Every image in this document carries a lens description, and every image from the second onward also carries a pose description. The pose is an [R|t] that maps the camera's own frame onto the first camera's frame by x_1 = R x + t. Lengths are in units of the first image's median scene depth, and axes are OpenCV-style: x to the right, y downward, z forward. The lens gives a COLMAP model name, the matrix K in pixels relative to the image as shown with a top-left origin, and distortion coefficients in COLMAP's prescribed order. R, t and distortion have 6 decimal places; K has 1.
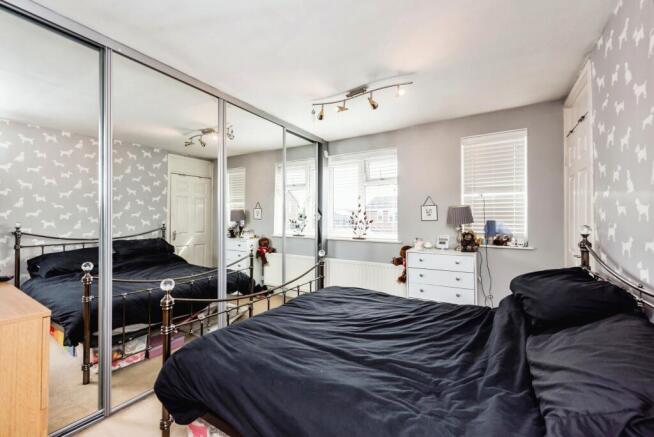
lens RADIAL K [[273.4, 0, 327.0], [0, 273.4, 218.5], [0, 0, 1]] dist [-0.000968, -0.000253]
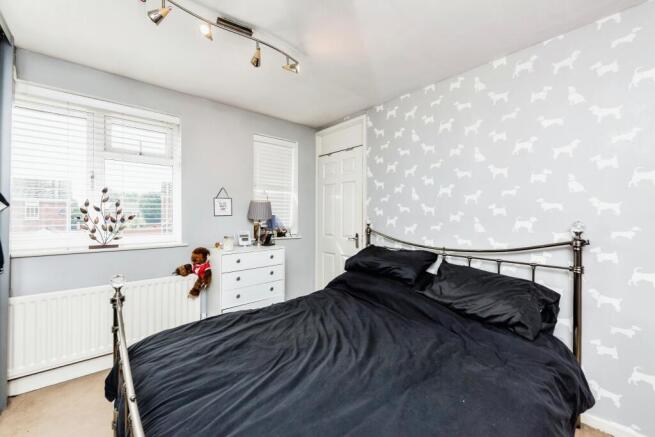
lens RADIAL K [[263.6, 0, 326.8], [0, 263.6, 214.6], [0, 0, 1]] dist [0.000328, 0.000037]
pose [[0.292213, -0.000502, 0.956353, -0.357870], [-0.003806, 0.999991, 0.001688, 0.001831], [-0.956346, -0.004133, 0.292209, 0.469519]]
